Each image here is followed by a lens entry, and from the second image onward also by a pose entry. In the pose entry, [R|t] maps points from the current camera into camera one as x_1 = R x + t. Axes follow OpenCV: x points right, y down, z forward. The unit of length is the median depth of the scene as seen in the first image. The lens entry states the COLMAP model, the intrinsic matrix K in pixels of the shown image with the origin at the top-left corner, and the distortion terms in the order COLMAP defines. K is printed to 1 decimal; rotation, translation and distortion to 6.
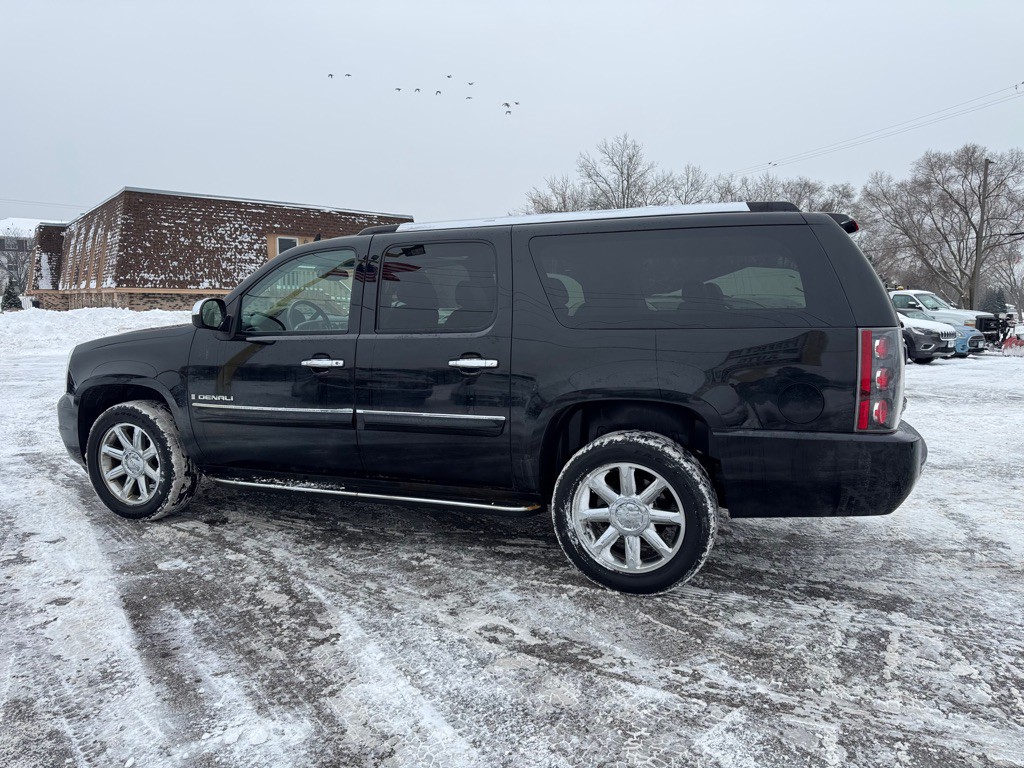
lens RADIAL K [[720.6, 0, 506.2], [0, 720.6, 382.6], [0, 0, 1]] dist [0.042563, -0.050808]
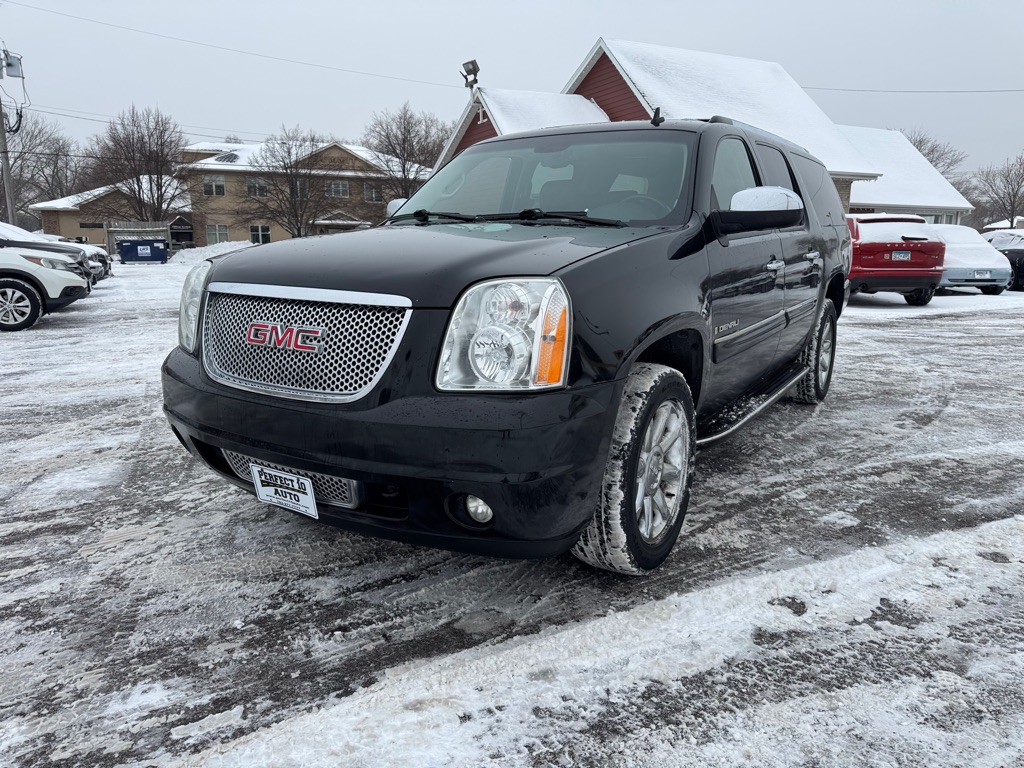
lens RADIAL K [[720.6, 0, 517.5], [0, 720.6, 383.2], [0, 0, 1]] dist [0.042563, -0.050808]
pose [[0.177133, -0.197897, 0.964086, -1.455338], [0.102416, 0.977964, 0.181928, -0.097508], [-0.978844, 0.066513, 0.193497, 1.345825]]
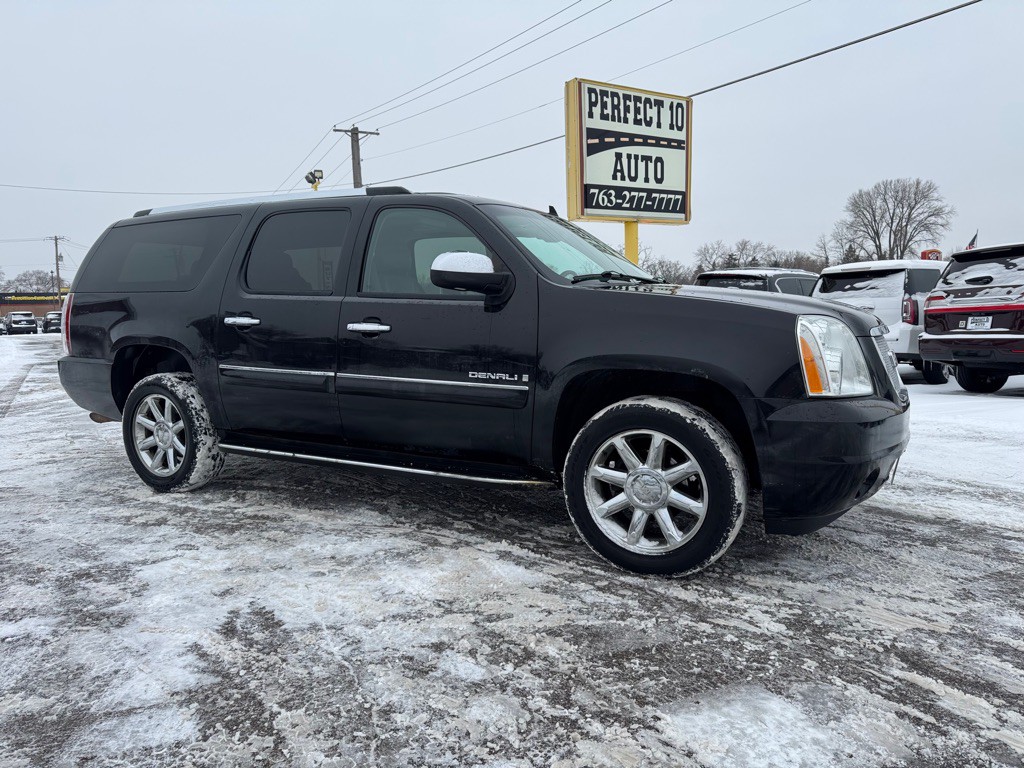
lens RADIAL K [[720.6, 0, 507.1], [0, 720.6, 377.1], [0, 0, 1]] dist [0.042563, -0.050808]
pose [[-0.993163, 0.001876, 0.116720, -0.426285], [0.024649, 0.980697, 0.193975, -0.221206], [-0.114103, 0.195526, -0.974038, 2.728582]]
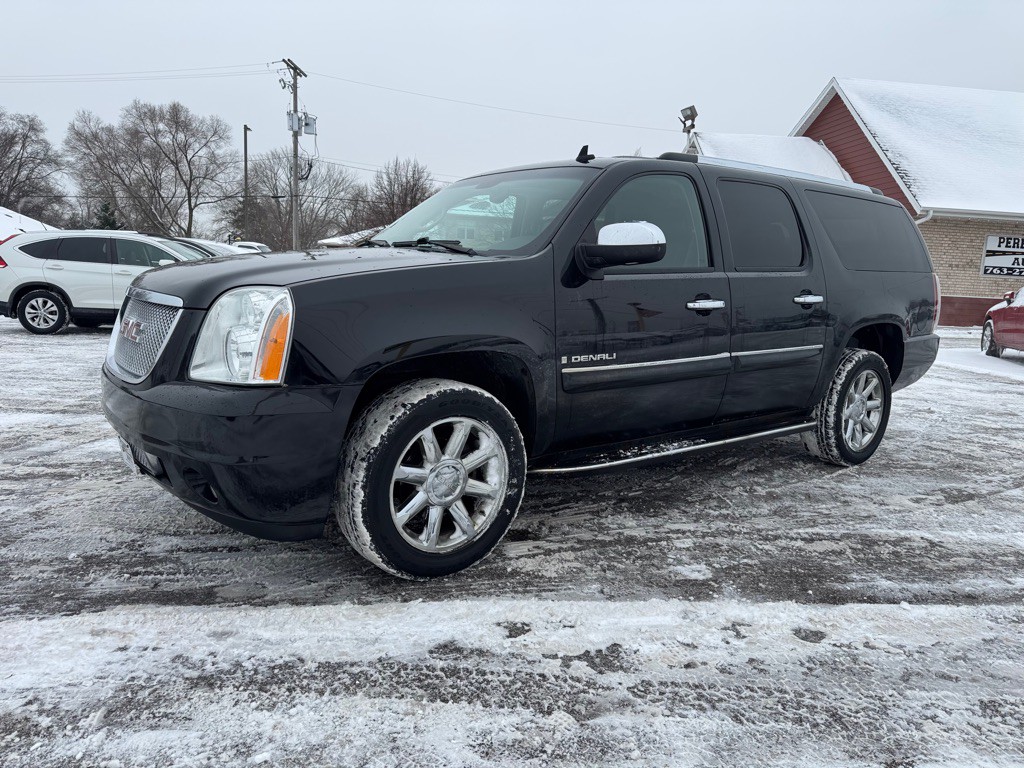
lens RADIAL K [[720.6, 0, 517.5], [0, 720.6, 378.3], [0, 0, 1]] dist [0.042563, -0.050808]
pose [[0.491589, -0.107472, 0.864170, -1.347843], [0.053403, 0.994208, 0.093265, -0.038151], [-0.869188, 0.000301, 0.494481, 0.885594]]
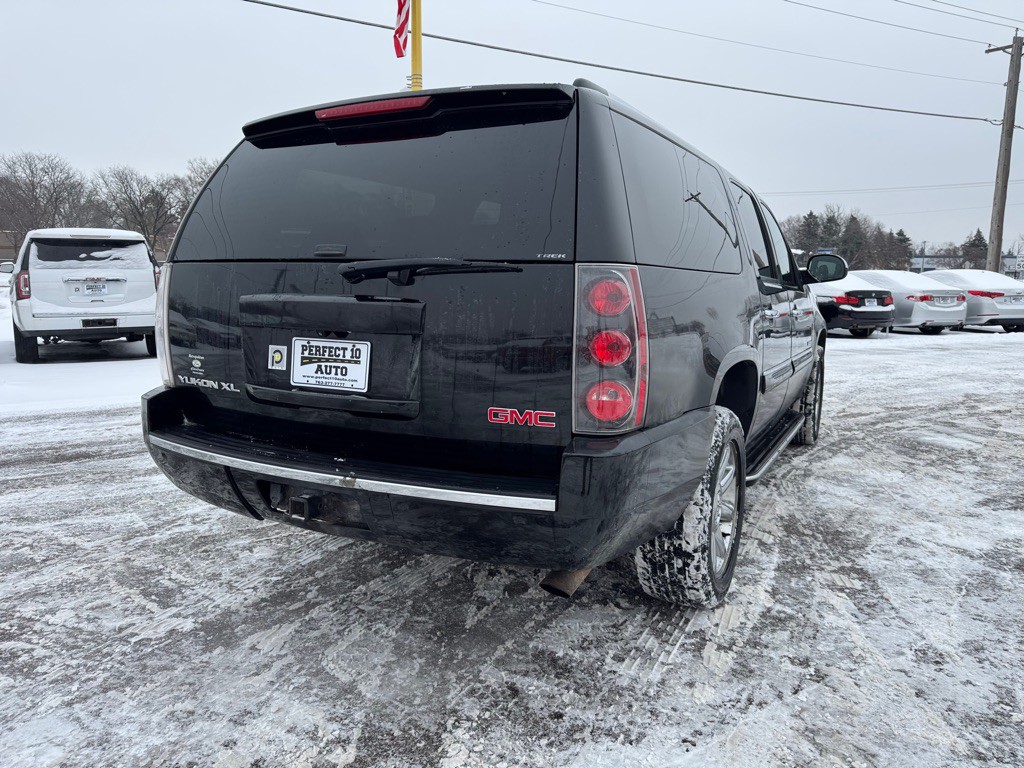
lens RADIAL K [[720.6, 0, 515.1], [0, 720.6, 383.4], [0, 0, 1]] dist [0.042563, -0.050808]
pose [[-0.095647, 0.143351, -0.985039, 1.192382], [-0.120340, 0.980653, 0.154398, -0.105513], [0.988114, 0.133307, -0.076546, 1.310493]]
